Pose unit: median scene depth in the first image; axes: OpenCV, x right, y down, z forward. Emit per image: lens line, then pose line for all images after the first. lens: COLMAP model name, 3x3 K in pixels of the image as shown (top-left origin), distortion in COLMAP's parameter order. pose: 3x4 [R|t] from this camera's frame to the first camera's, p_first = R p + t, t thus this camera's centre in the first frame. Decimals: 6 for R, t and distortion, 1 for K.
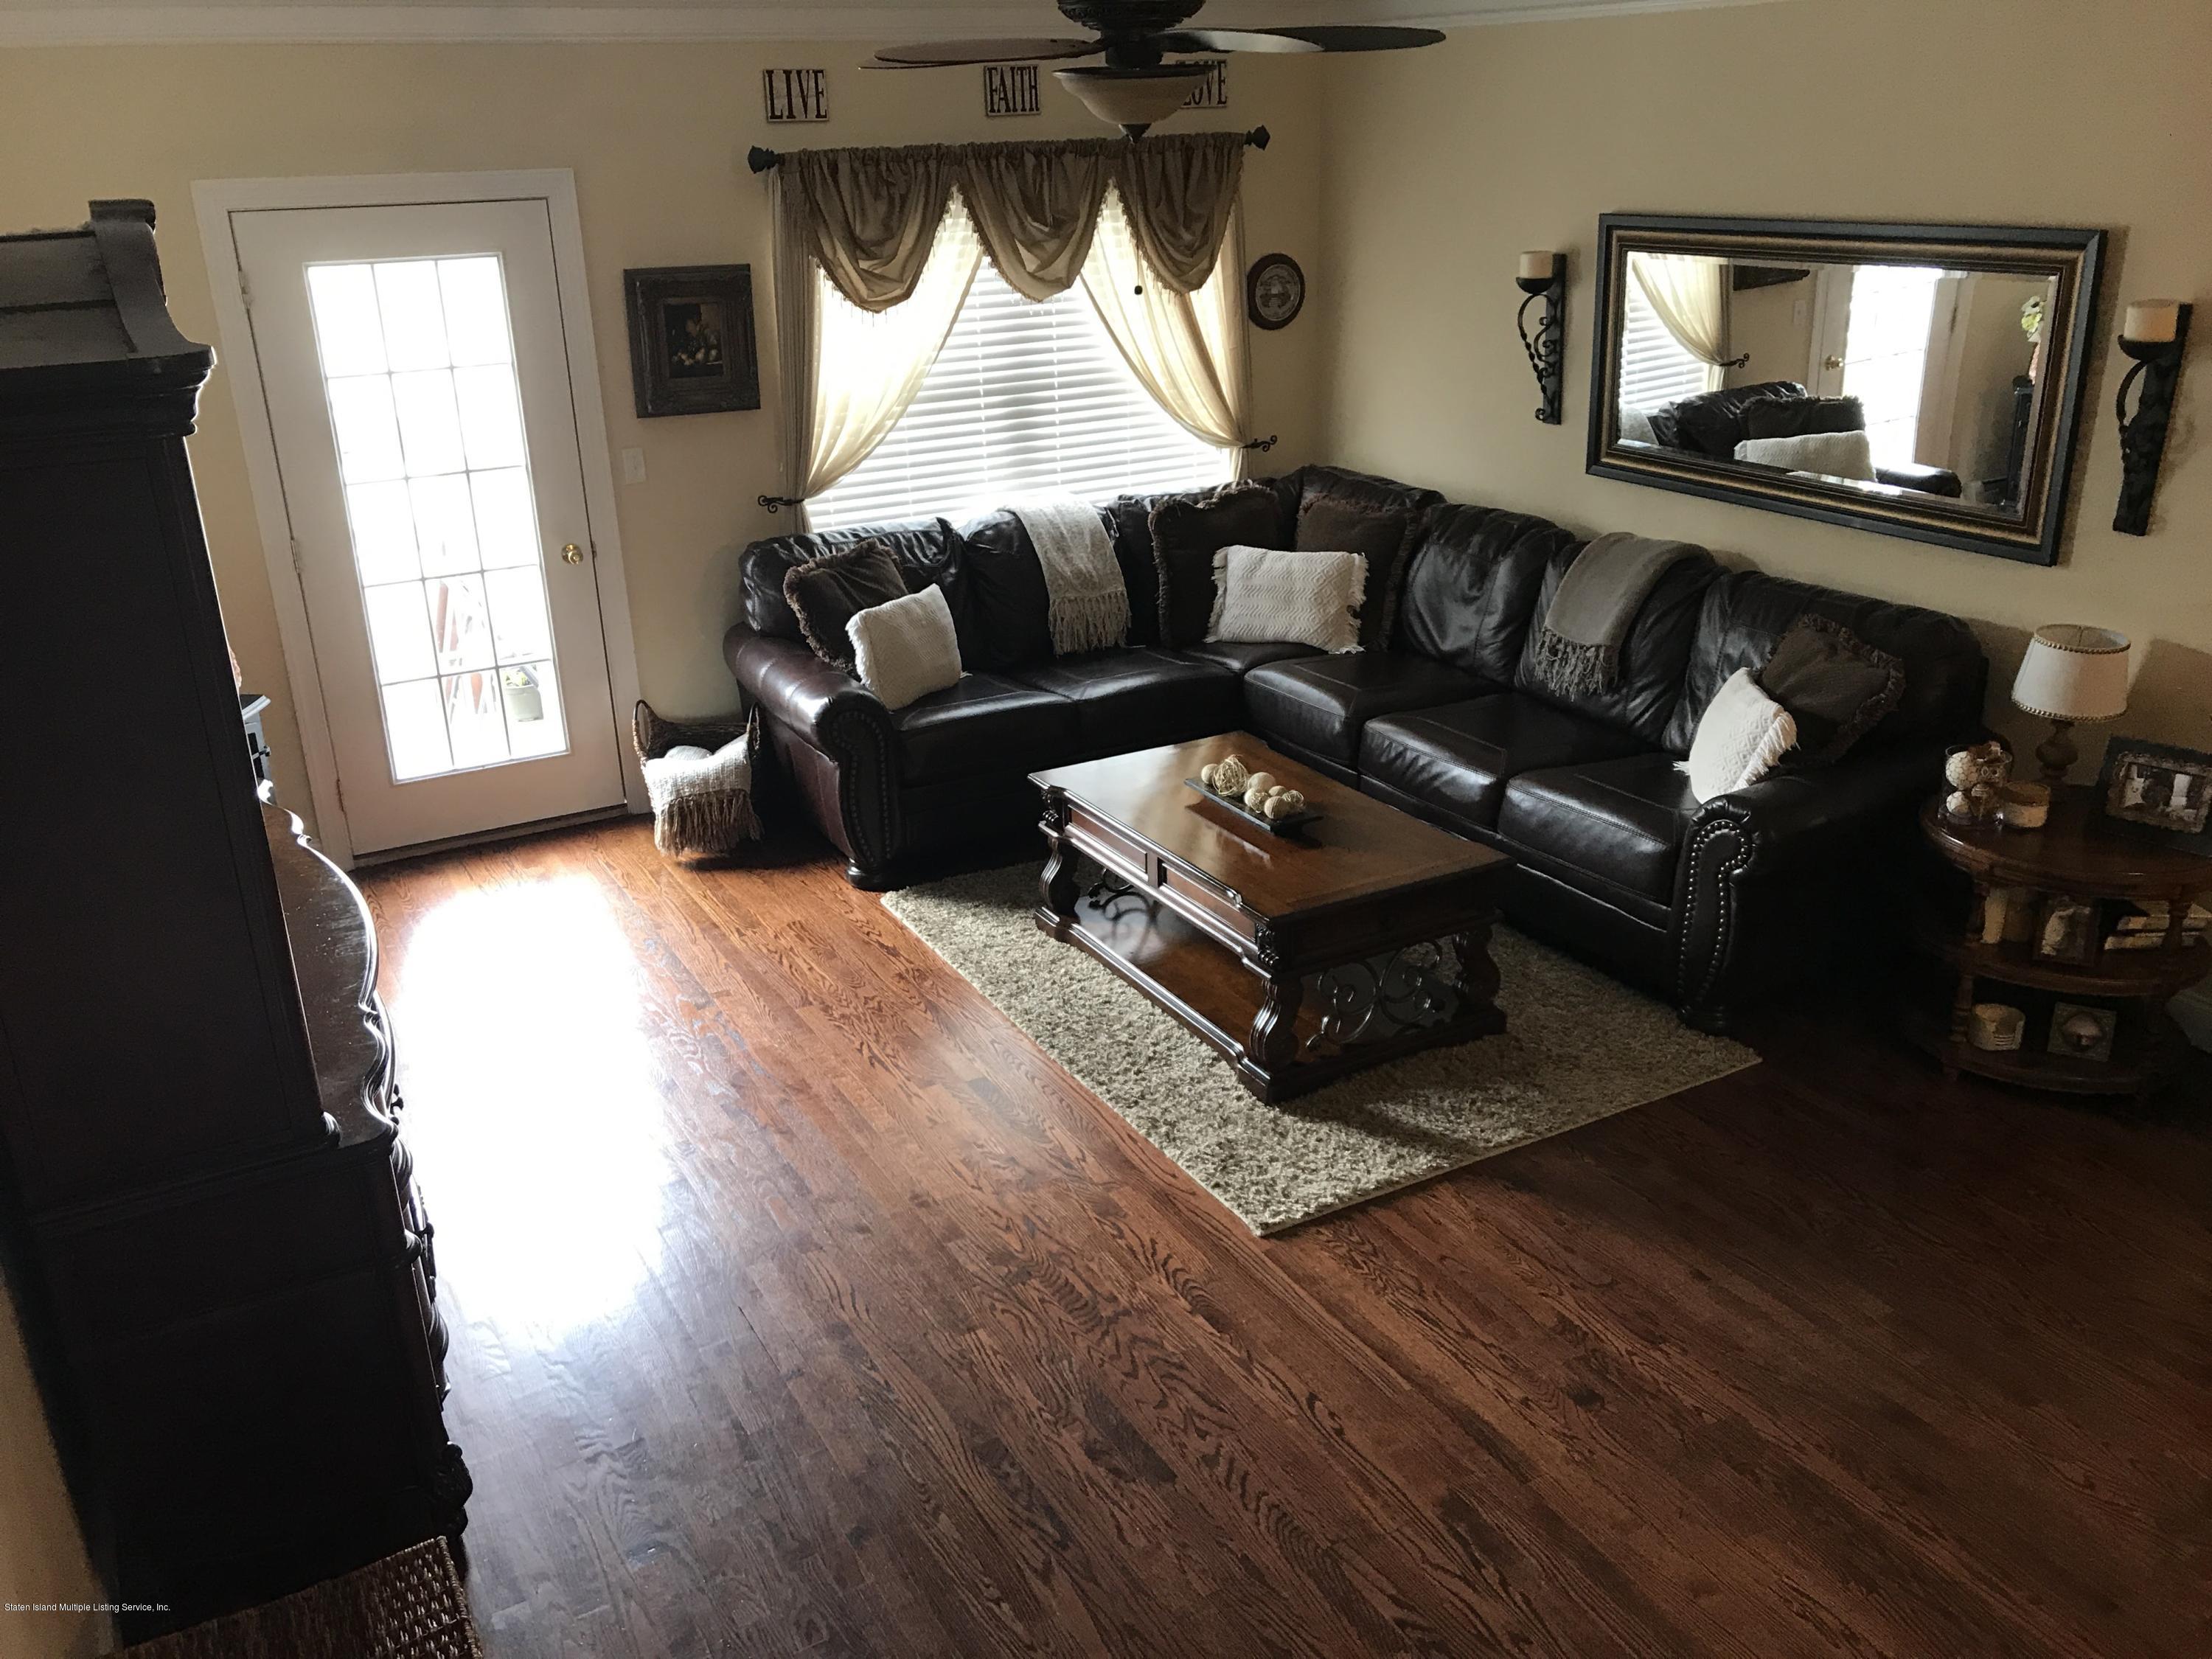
lens RADIAL K [[1824.8, 0, 1114.1], [0, 1824.8, 868.6], [0, 0, 1]] dist [0.020539, -0.030208]
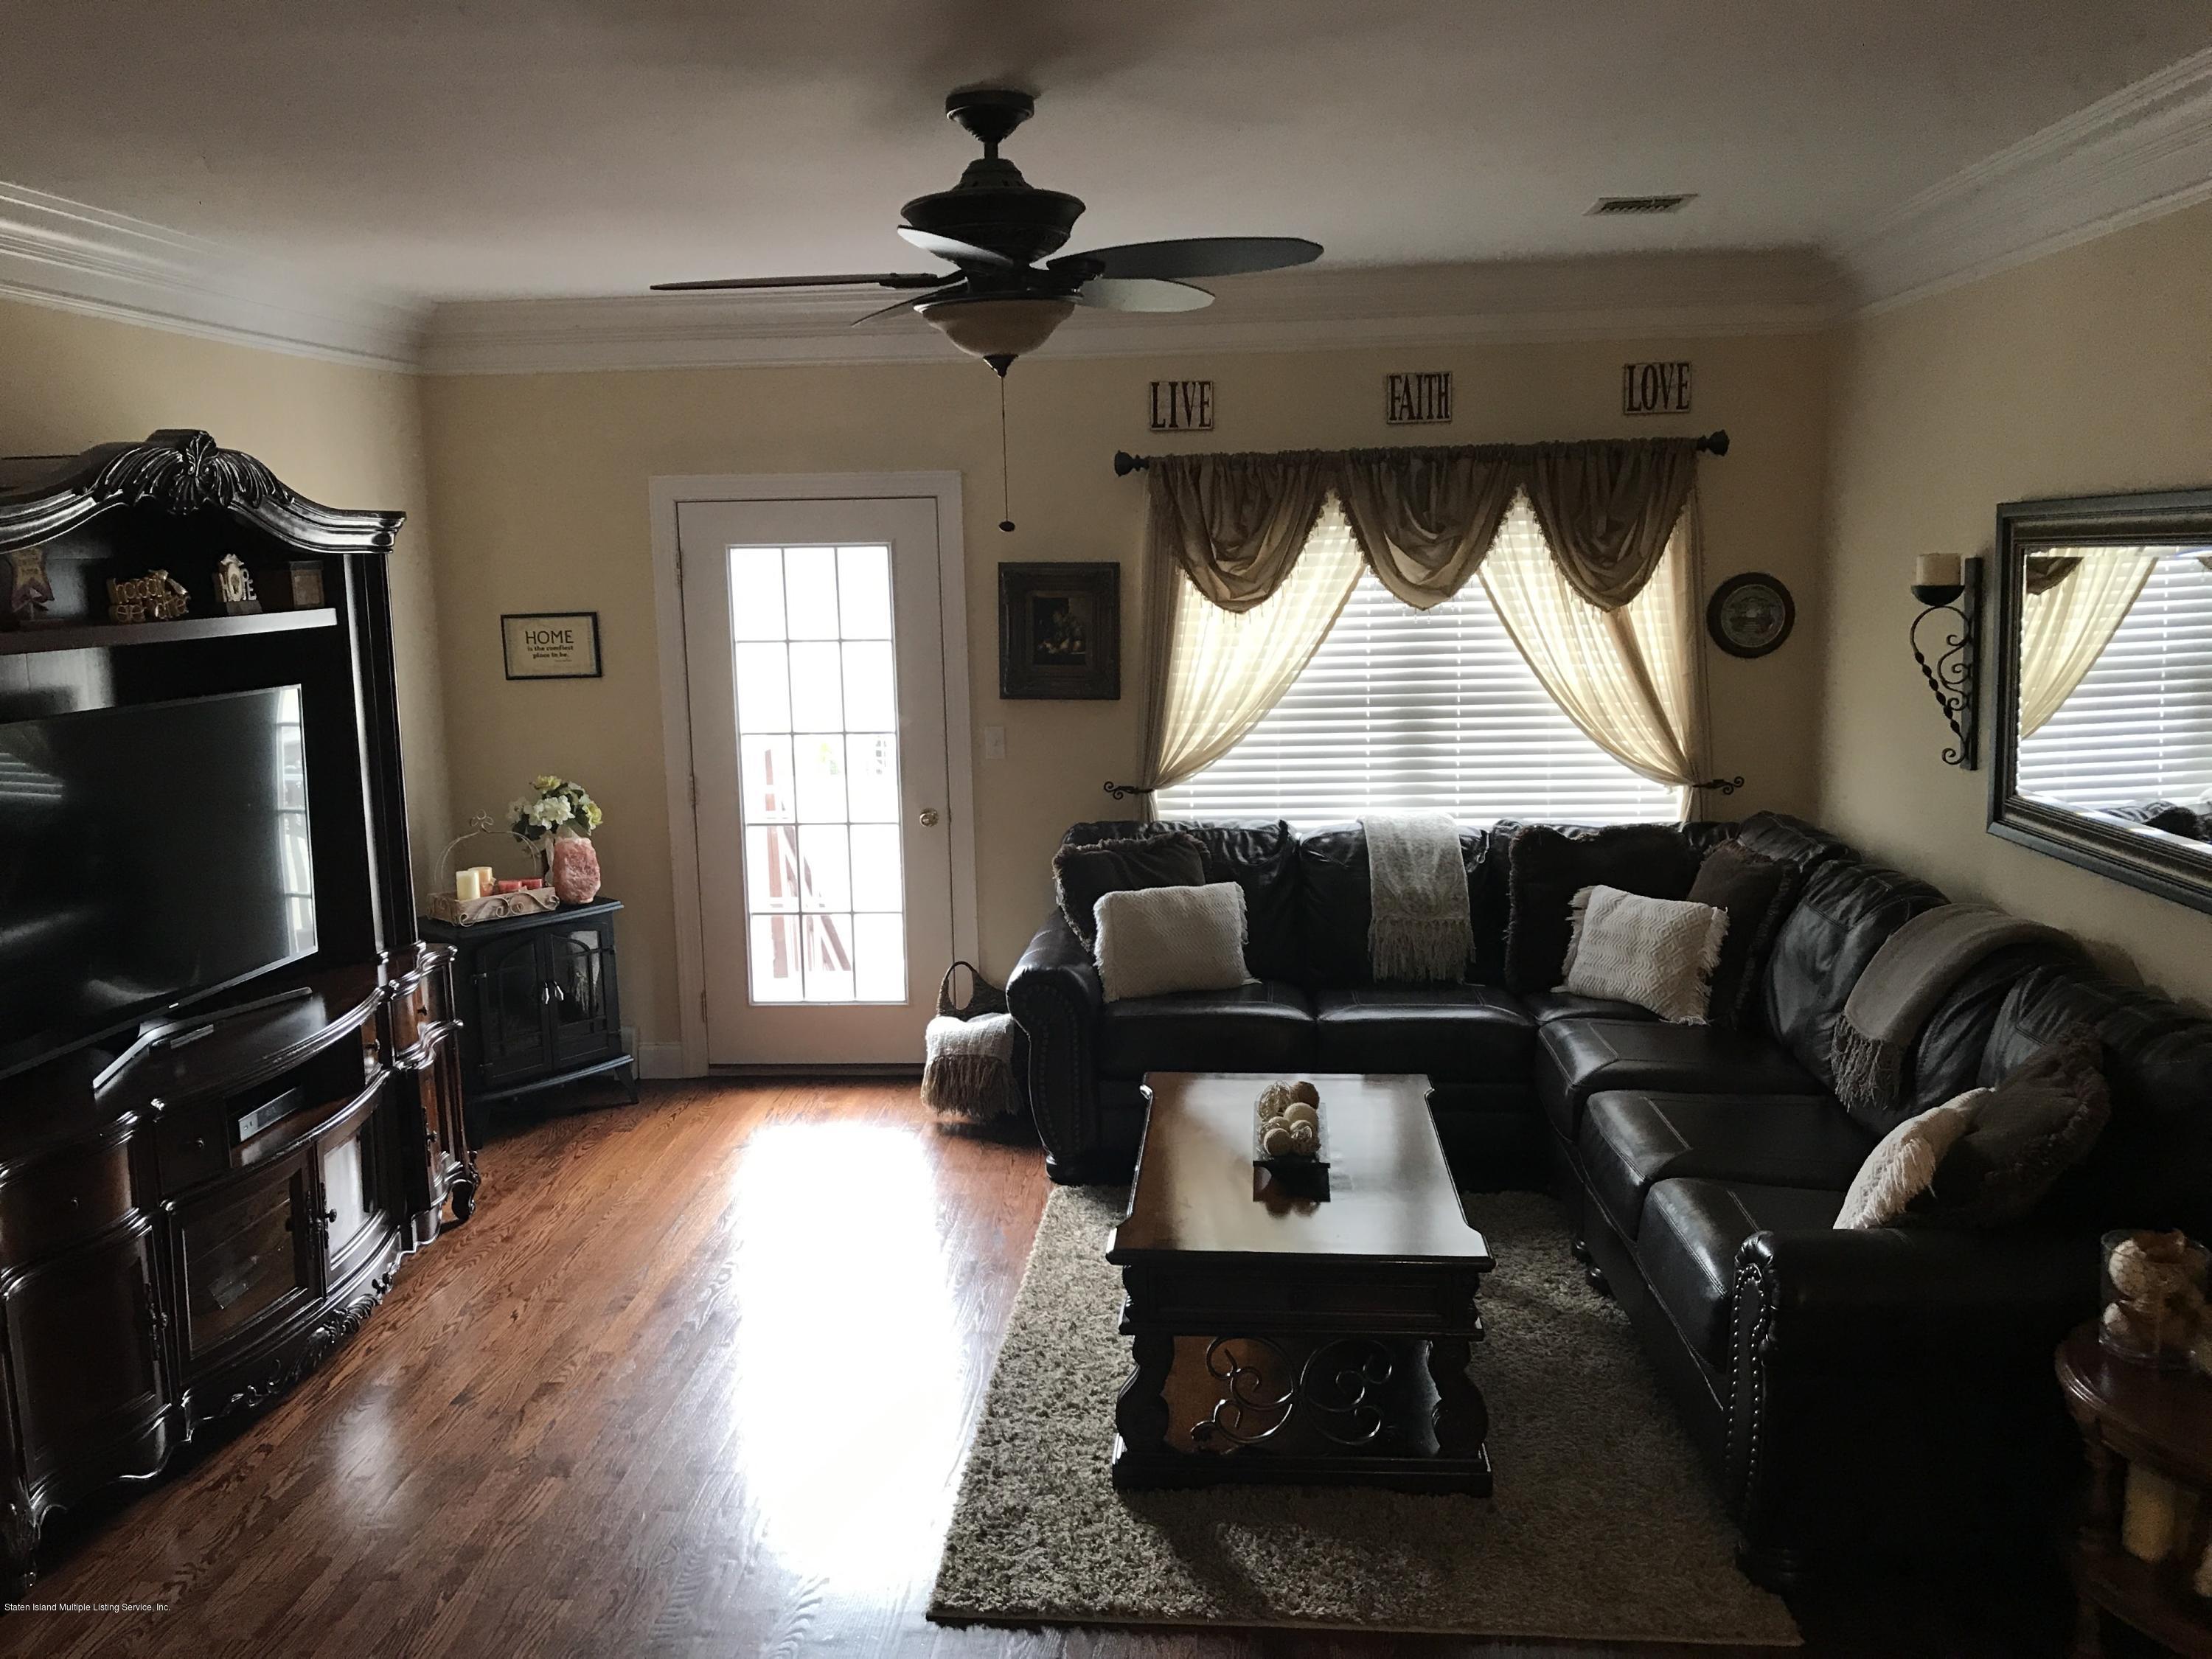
lens RADIAL K [[1824.8, 0, 1083.5], [0, 1824.8, 848.7], [0, 0, 1]] dist [0.020539, -0.030208]
pose [[0.830479, 0.098040, -0.548355, 0.351526], [-0.211099, 0.966358, -0.146932, -0.016966], [0.515502, 0.237780, 0.823236, 0.171831]]
